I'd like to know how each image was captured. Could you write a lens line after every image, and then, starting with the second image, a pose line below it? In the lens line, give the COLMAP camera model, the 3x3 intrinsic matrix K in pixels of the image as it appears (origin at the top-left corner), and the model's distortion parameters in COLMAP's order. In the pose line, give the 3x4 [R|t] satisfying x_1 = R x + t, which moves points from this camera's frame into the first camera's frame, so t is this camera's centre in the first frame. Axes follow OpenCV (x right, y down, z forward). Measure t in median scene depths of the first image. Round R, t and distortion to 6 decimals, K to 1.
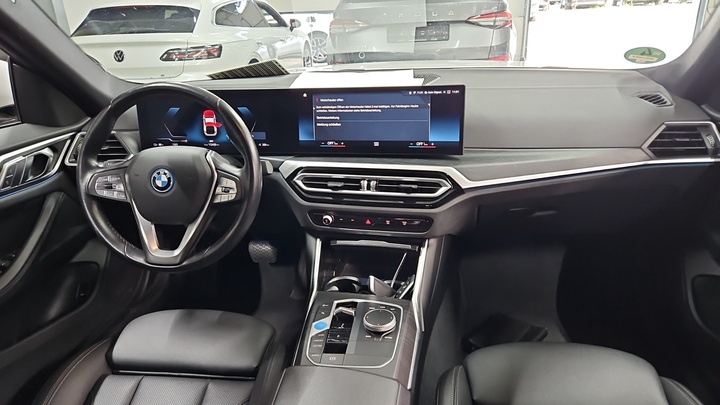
lens RADIAL K [[473.8, 0, 361.6], [0, 473.8, 203.3], [0, 0, 1]] dist [0.006695, -0.011767]
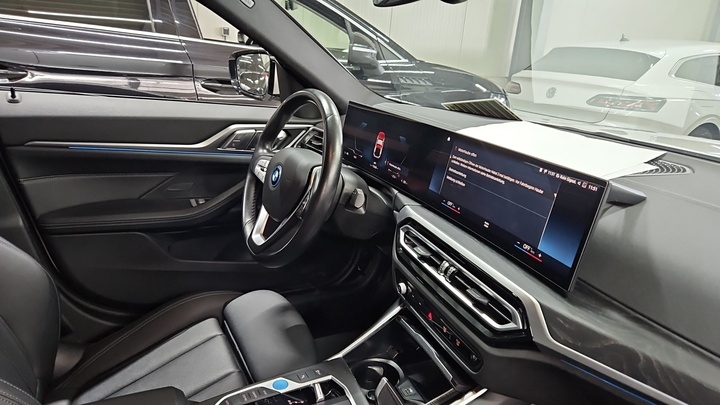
lens RADIAL K [[473.8, 0, 360.8], [0, 473.8, 202.6], [0, 0, 1]] dist [0.006695, -0.011767]
pose [[0.574295, 0.332106, -0.748259, 0.447168], [-0.394569, 0.913137, 0.102450, -0.154649], [0.717287, 0.236404, 0.655448, 0.389258]]
